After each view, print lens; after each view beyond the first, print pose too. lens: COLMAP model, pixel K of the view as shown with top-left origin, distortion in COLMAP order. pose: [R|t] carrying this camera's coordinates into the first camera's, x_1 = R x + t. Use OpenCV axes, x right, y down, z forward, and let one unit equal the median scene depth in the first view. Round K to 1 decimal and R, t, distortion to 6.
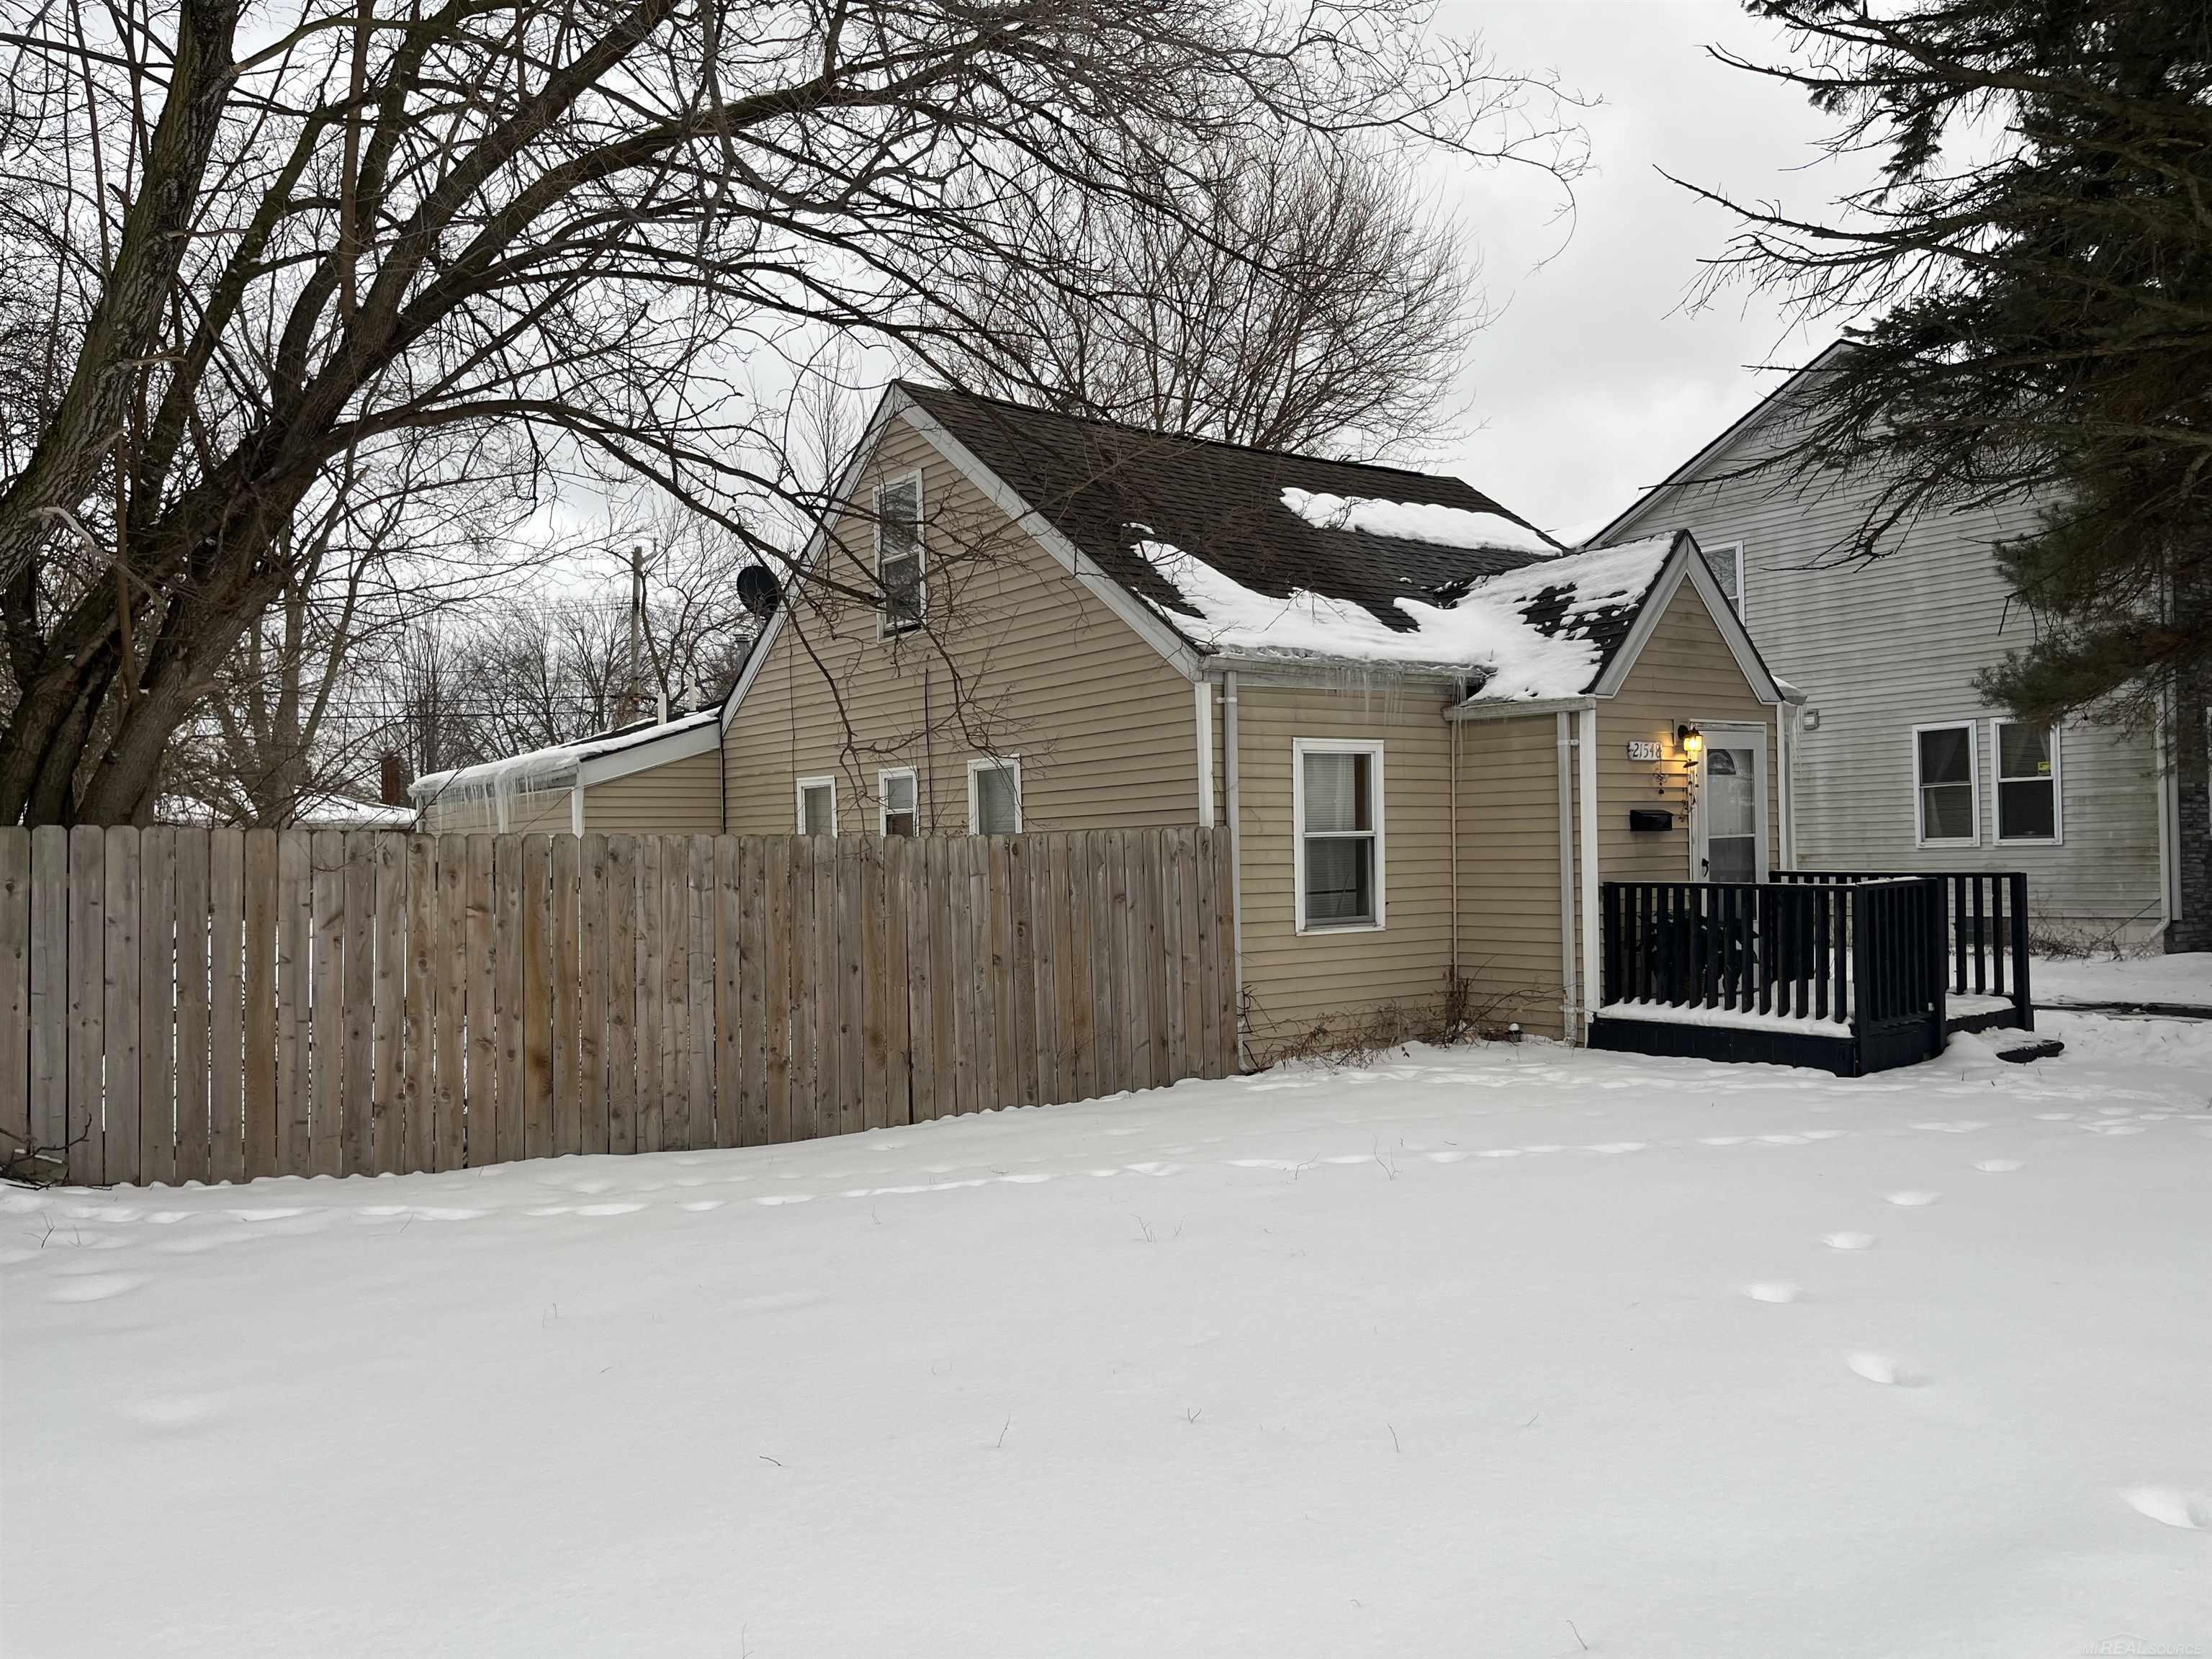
lens RADIAL K [[1656.2, 0, 1105.5], [0, 1656.2, 858.3], [0, 0, 1]] dist [0.078540, -0.127372]
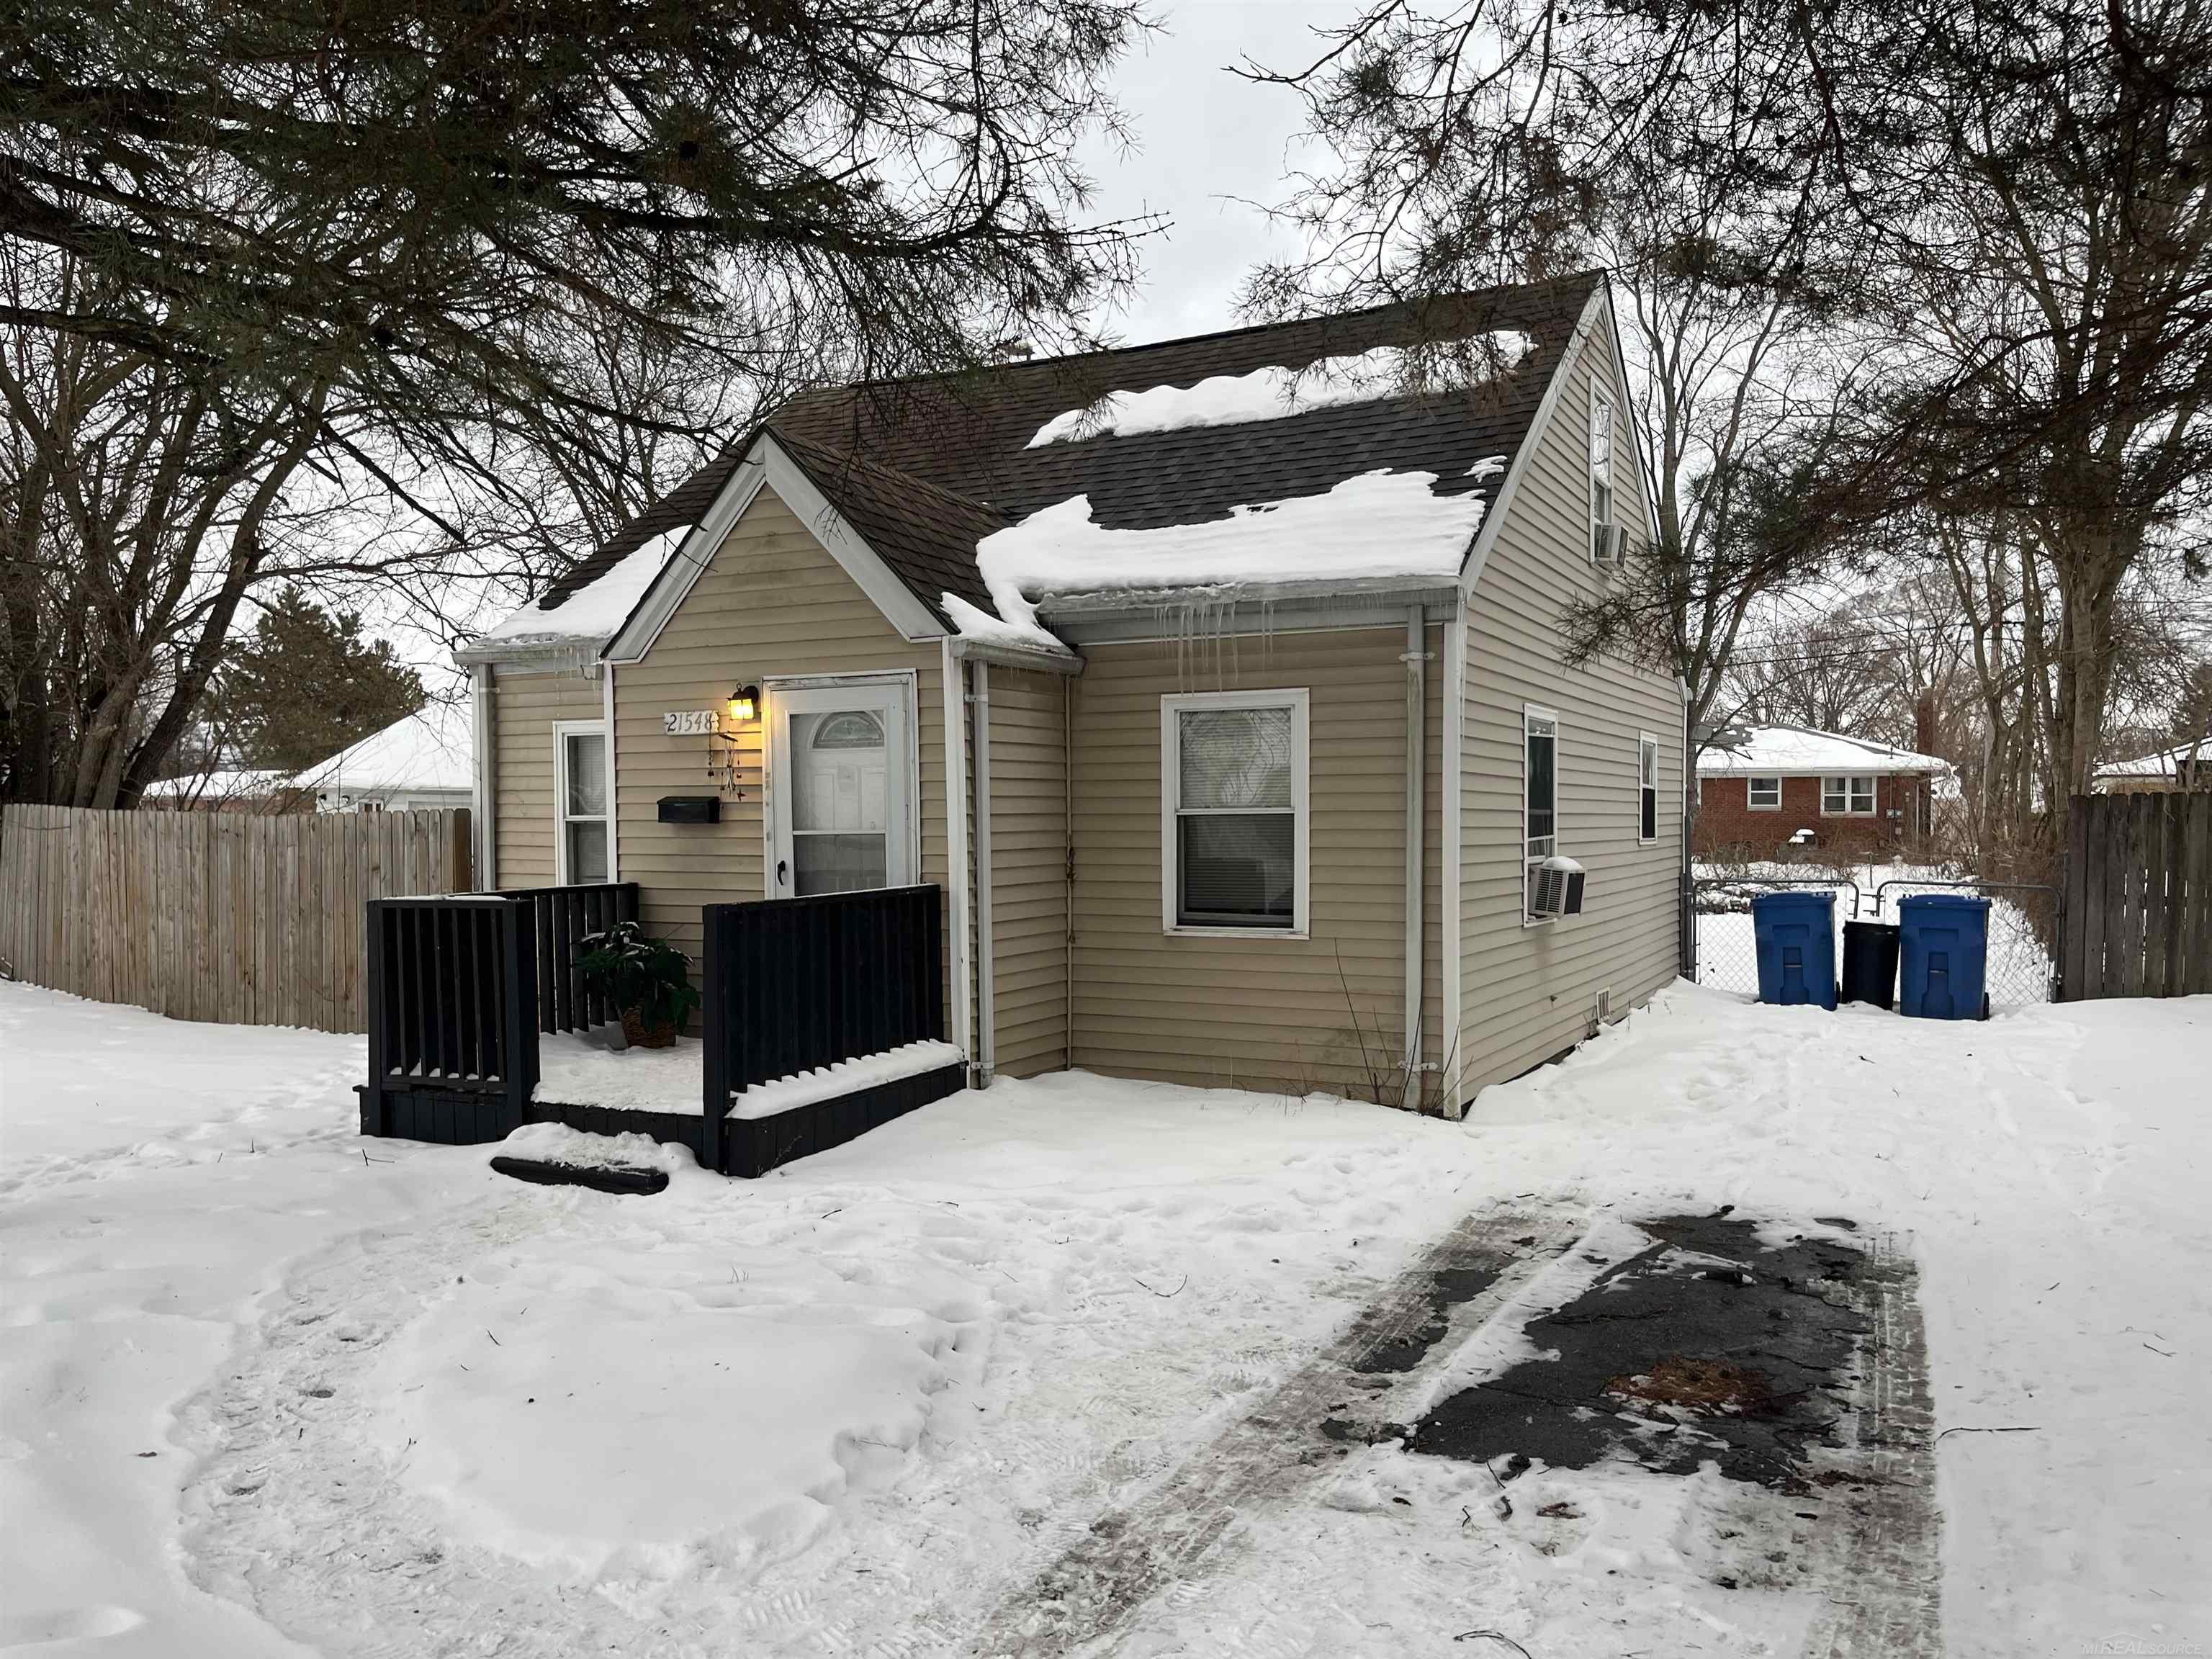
lens RADIAL K [[1656.2, 0, 1105.5], [0, 1656.2, 858.3], [0, 0, 1]] dist [0.078540, -0.127372]
pose [[0.417706, 0.045760, -0.907429, 1.135201], [-0.010245, 0.998905, 0.045657, -0.038005], [0.908524, -0.009775, 0.417717, 0.848246]]
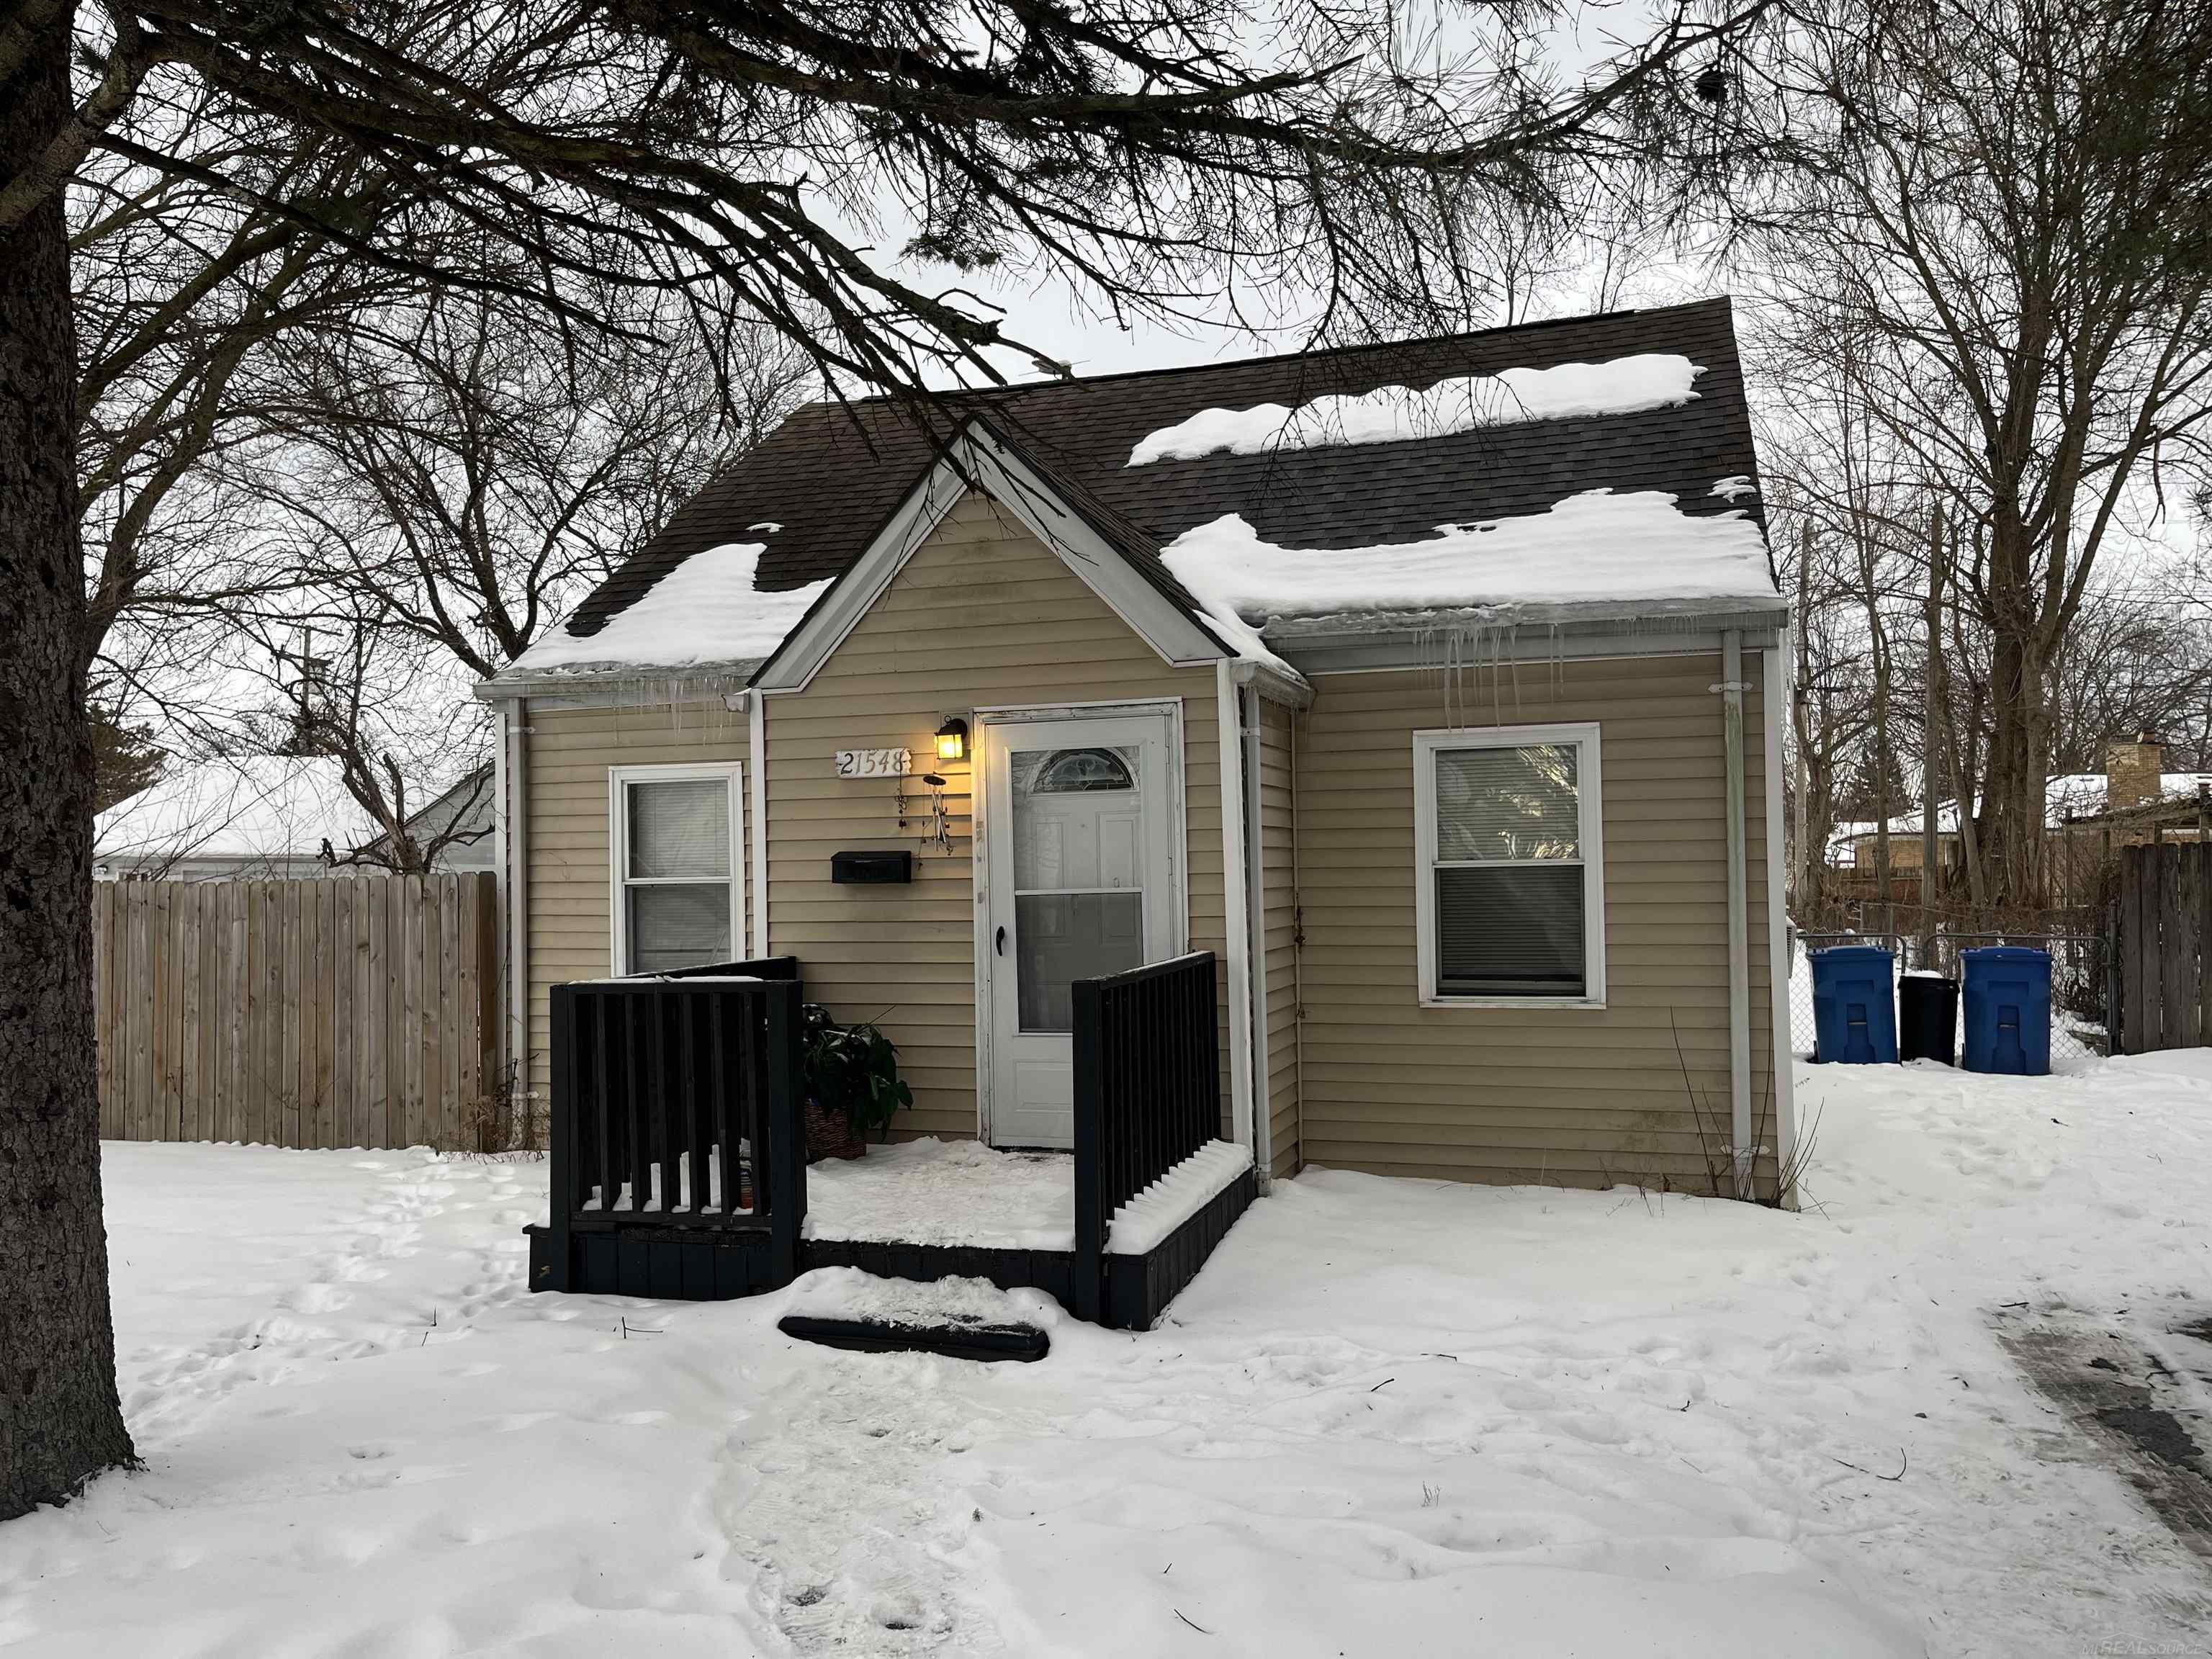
lens RADIAL K [[1666.3, 0, 1106.0], [0, 1666.3, 829.5], [0, 0, 1]] dist [0.063074, -0.091087]
pose [[0.557300, -0.007444, -0.830278, 0.930204], [-0.003157, 0.999934, -0.011084, -0.030765], [0.830305, 0.008798, 0.557239, 0.706880]]
